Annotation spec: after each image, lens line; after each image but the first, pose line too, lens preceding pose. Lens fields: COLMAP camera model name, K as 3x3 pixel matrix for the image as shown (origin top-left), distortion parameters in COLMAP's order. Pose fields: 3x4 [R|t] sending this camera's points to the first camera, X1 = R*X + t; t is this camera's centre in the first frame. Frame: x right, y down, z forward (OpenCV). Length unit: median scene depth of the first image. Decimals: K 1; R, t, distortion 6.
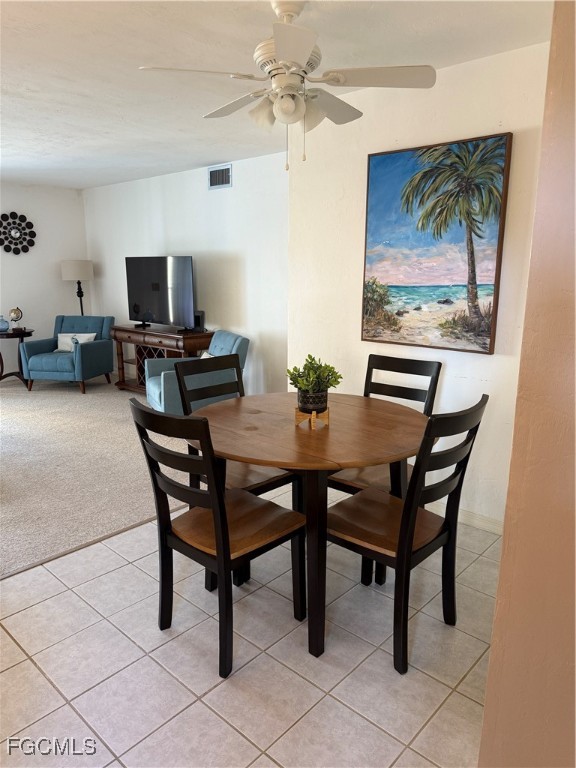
lens RADIAL K [[523.5, 0, 287.0], [0, 523.5, 412.6], [0, 0, 1]] dist [-0.042719, -0.003138]
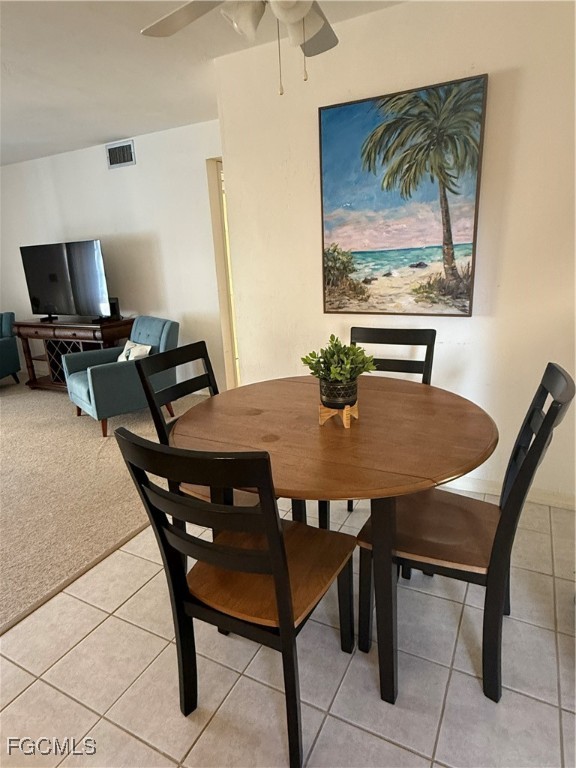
lens RADIAL K [[447.5, 0, 285.8], [0, 447.5, 396.1], [0, 0, 1]] dist [-0.084562, 0.061621]
pose [[0.964572, -0.124603, 0.232539, -0.145268], [0.115169, 0.991890, 0.053770, -0.047797], [-0.237353, -0.025084, 0.971100, 0.270640]]
